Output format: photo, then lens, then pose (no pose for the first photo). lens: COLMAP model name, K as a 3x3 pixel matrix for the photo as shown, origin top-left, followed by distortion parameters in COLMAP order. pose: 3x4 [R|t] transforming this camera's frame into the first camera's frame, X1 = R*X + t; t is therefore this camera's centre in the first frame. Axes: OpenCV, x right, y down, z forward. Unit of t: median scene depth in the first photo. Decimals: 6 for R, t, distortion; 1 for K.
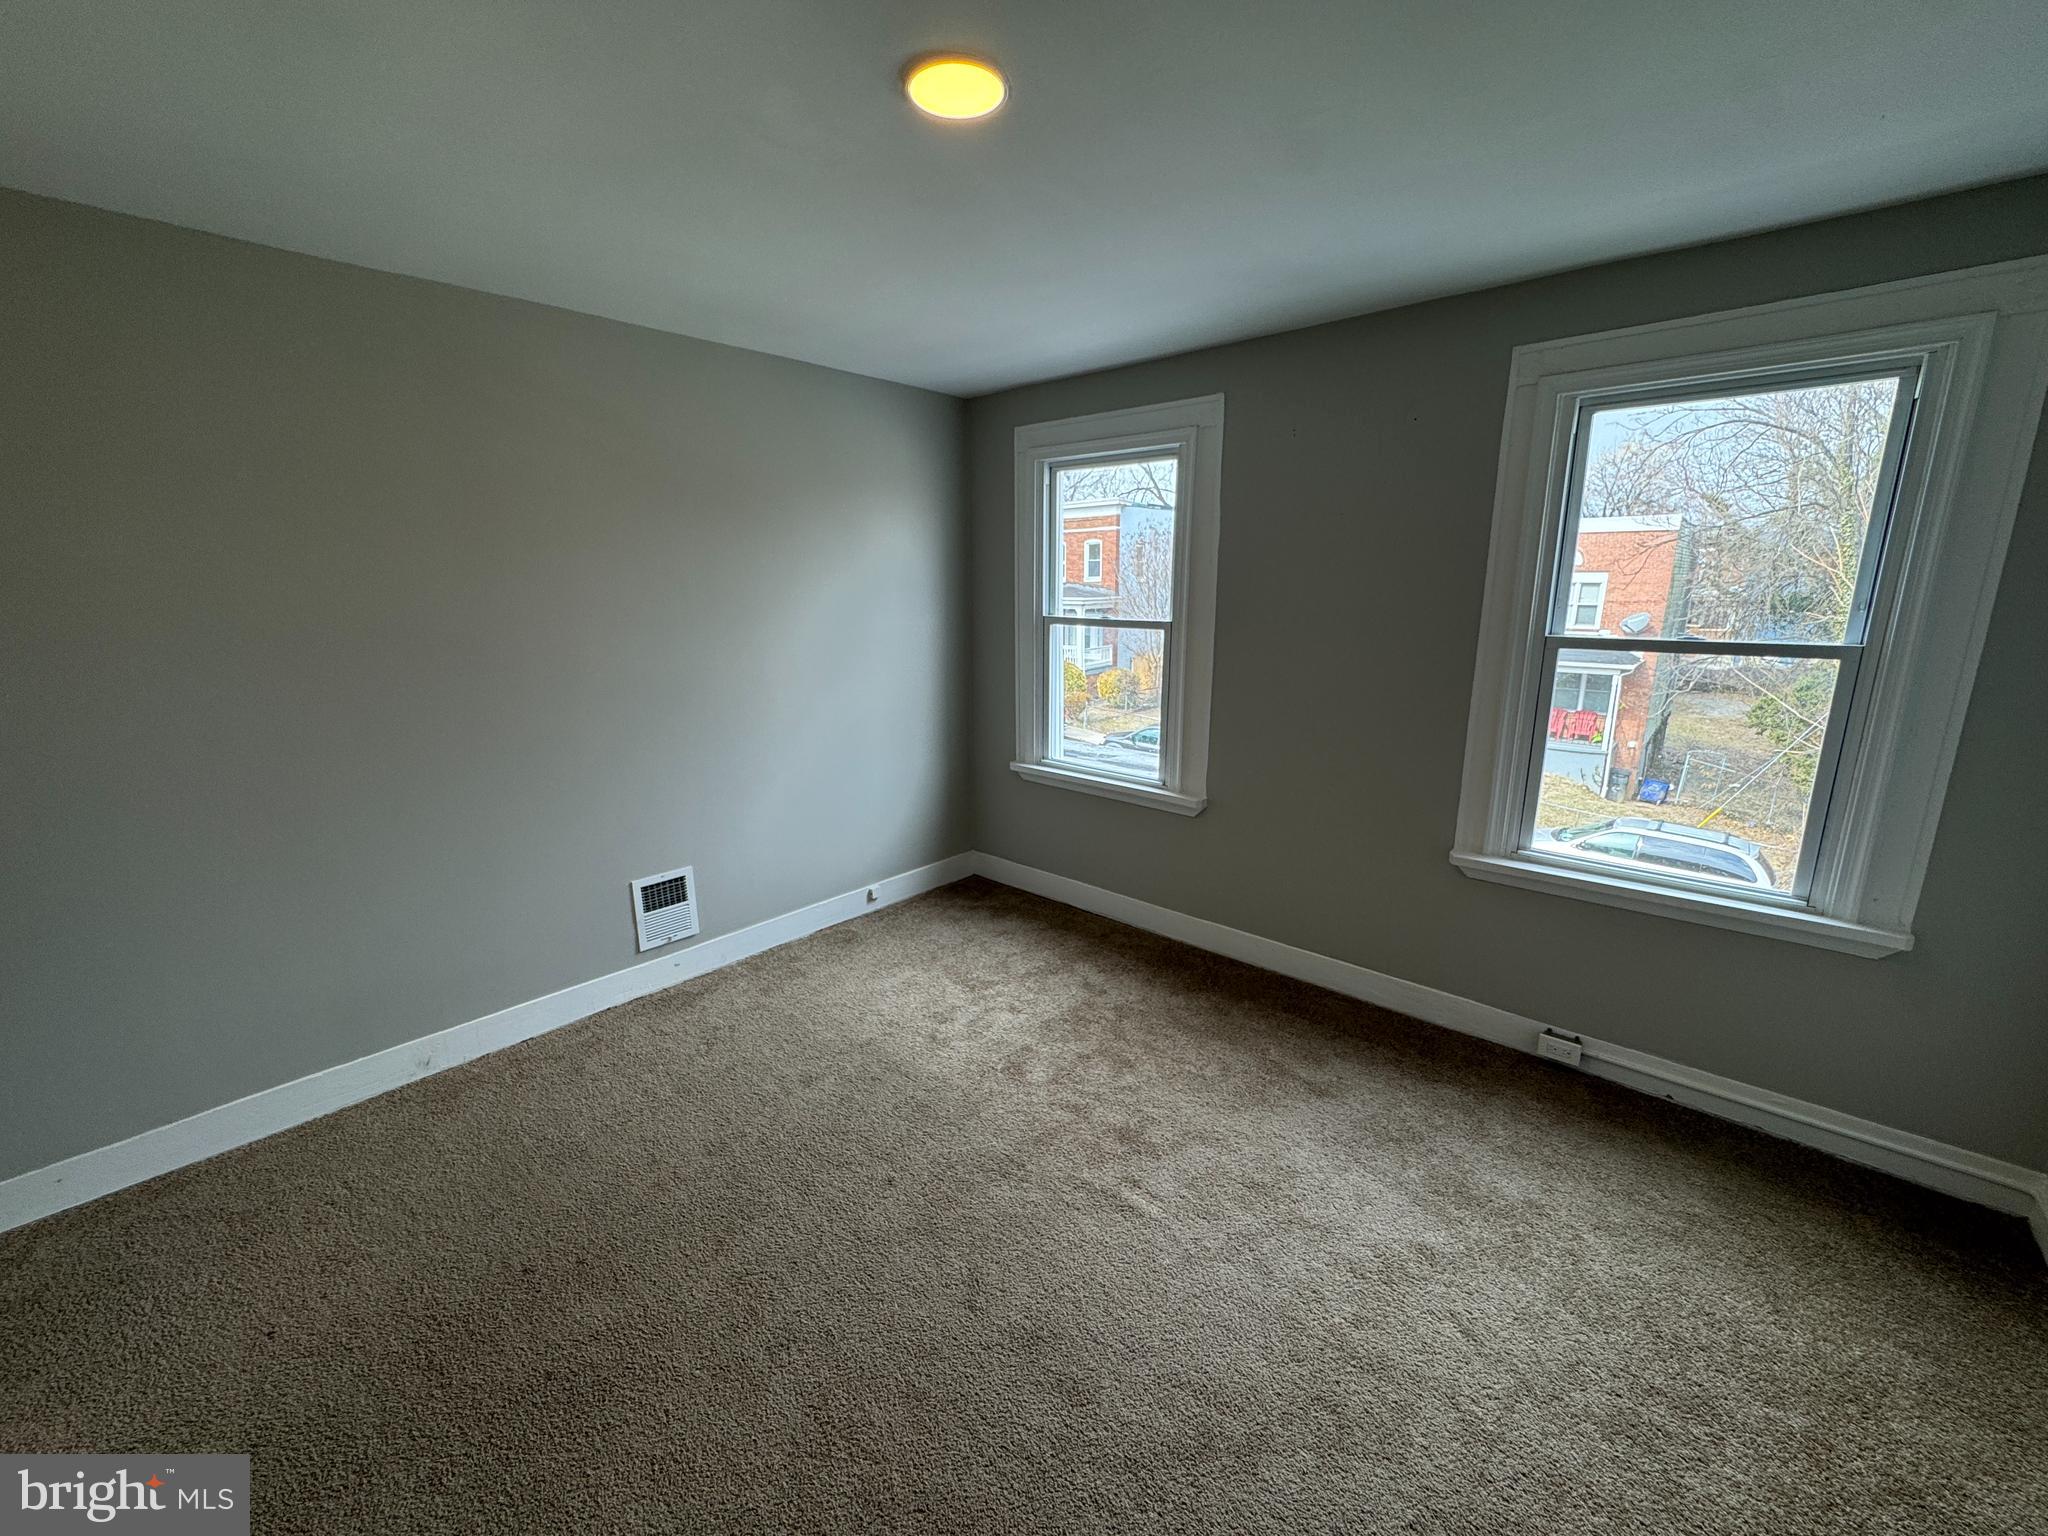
lens RADIAL K [[819.1, 0, 1024.2], [0, 819.1, 764.5], [0, 0, 1]] dist [-0.007347, 0.000989]
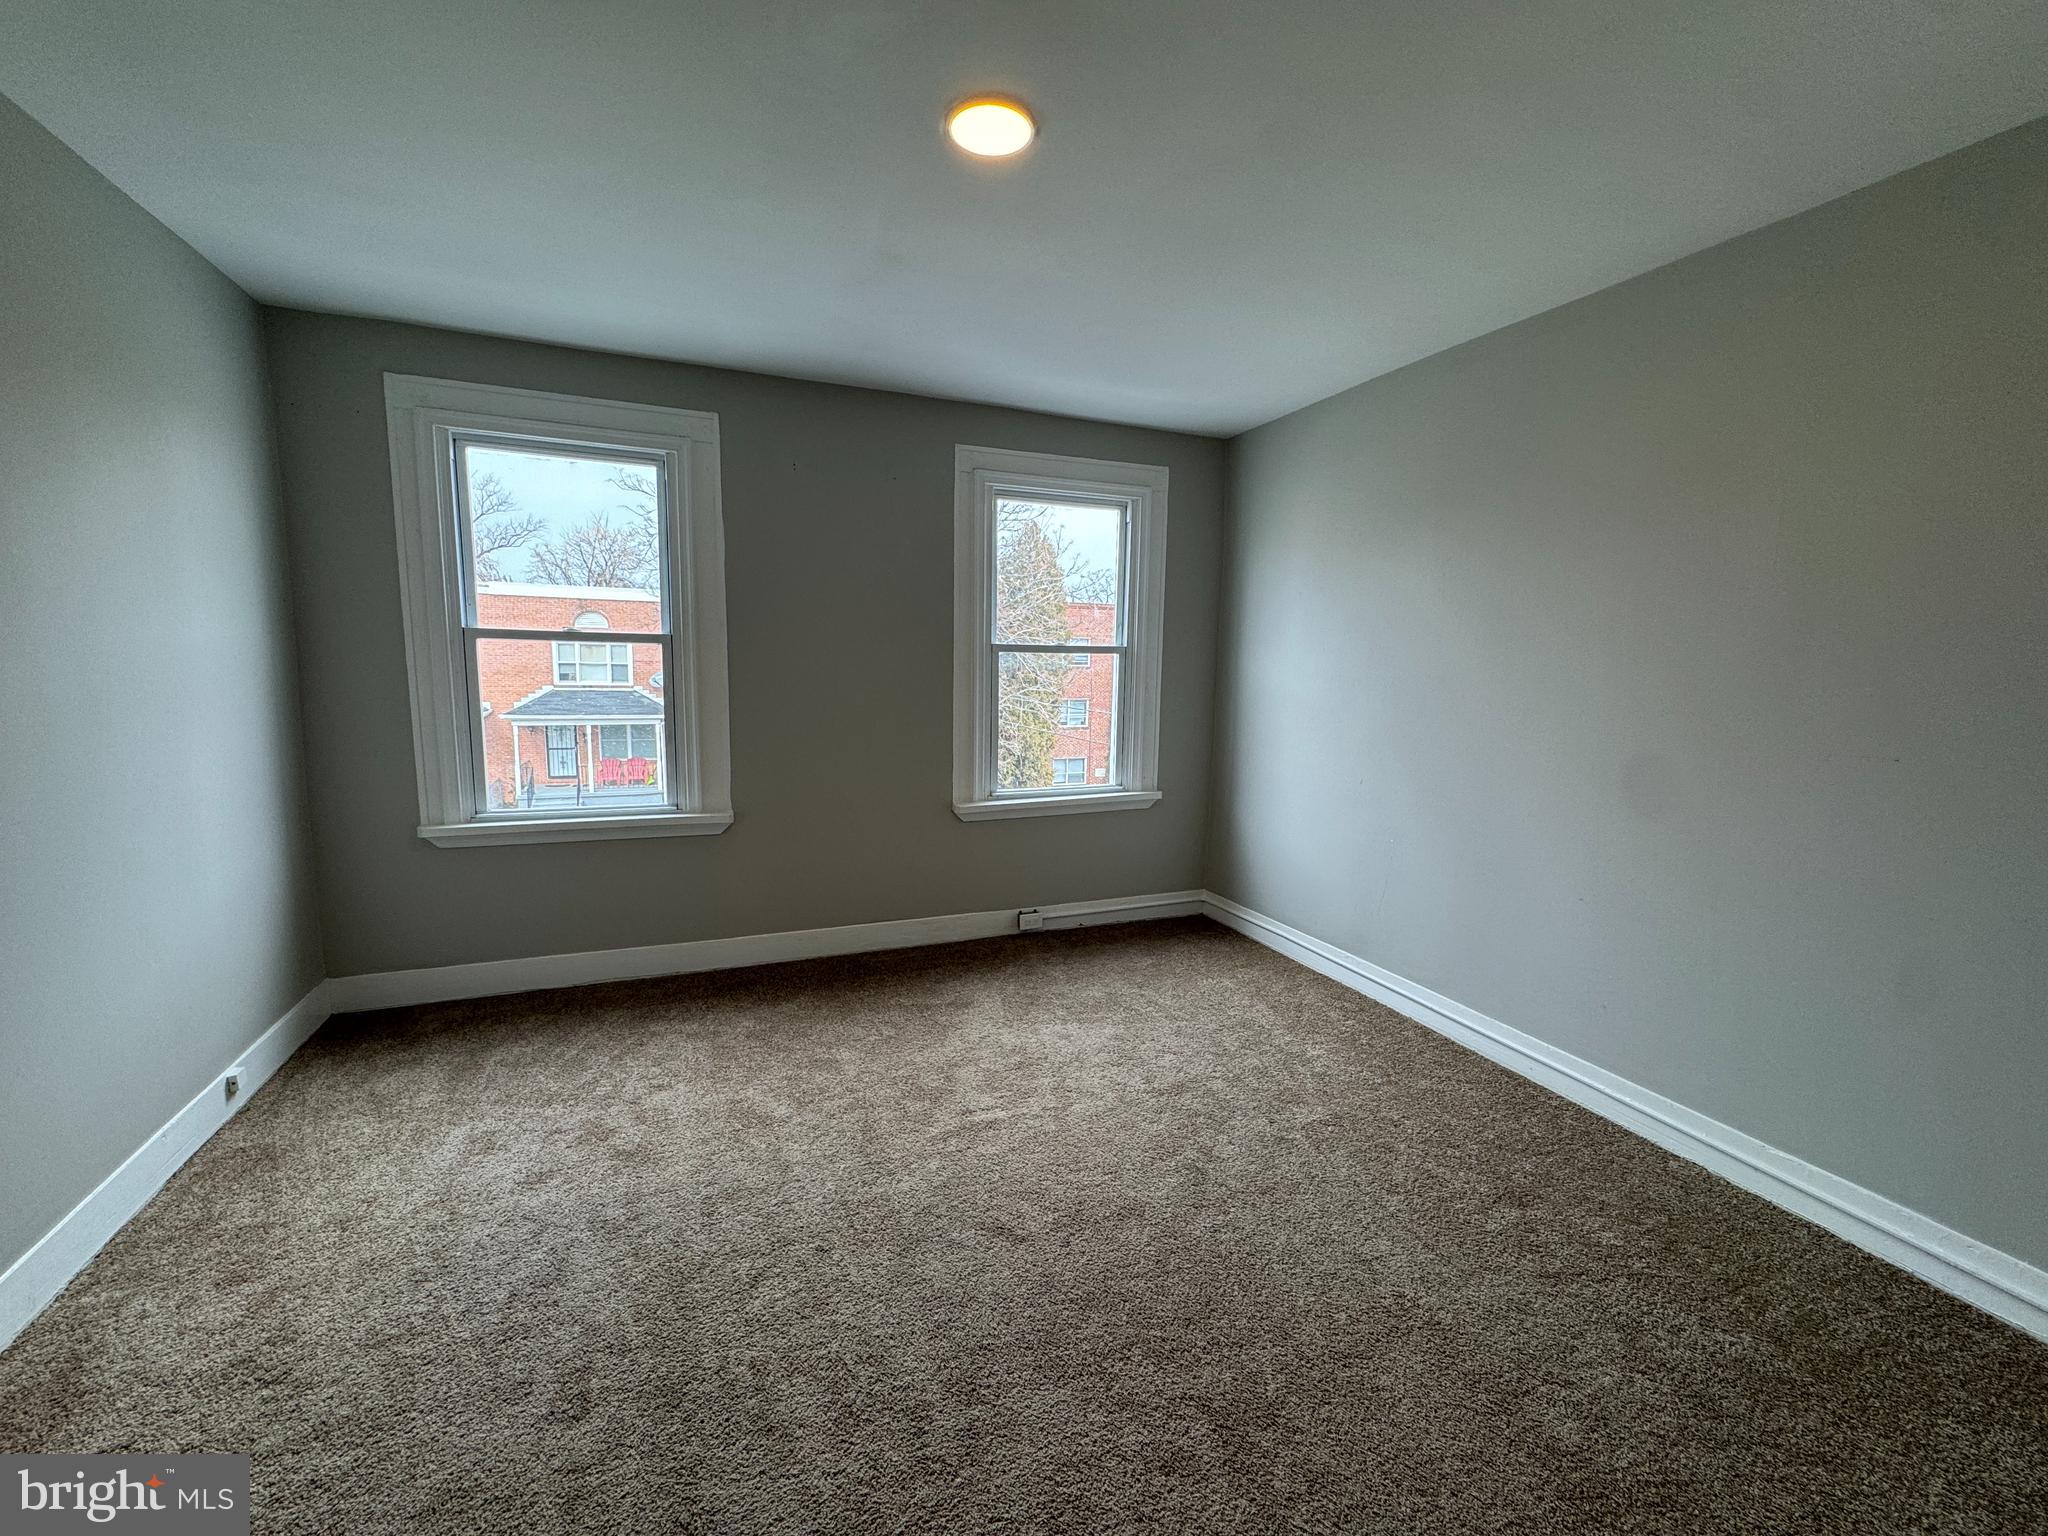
lens RADIAL K [[819.1, 0, 1022.8], [0, 819.1, 764.4], [0, 0, 1]] dist [-0.007347, 0.000989]
pose [[0.437580, -0.104414, 0.893097, -0.525149], [0.175279, 0.984087, 0.029173, 0.018267], [-0.881930, 0.143776, 0.448918, 0.246391]]
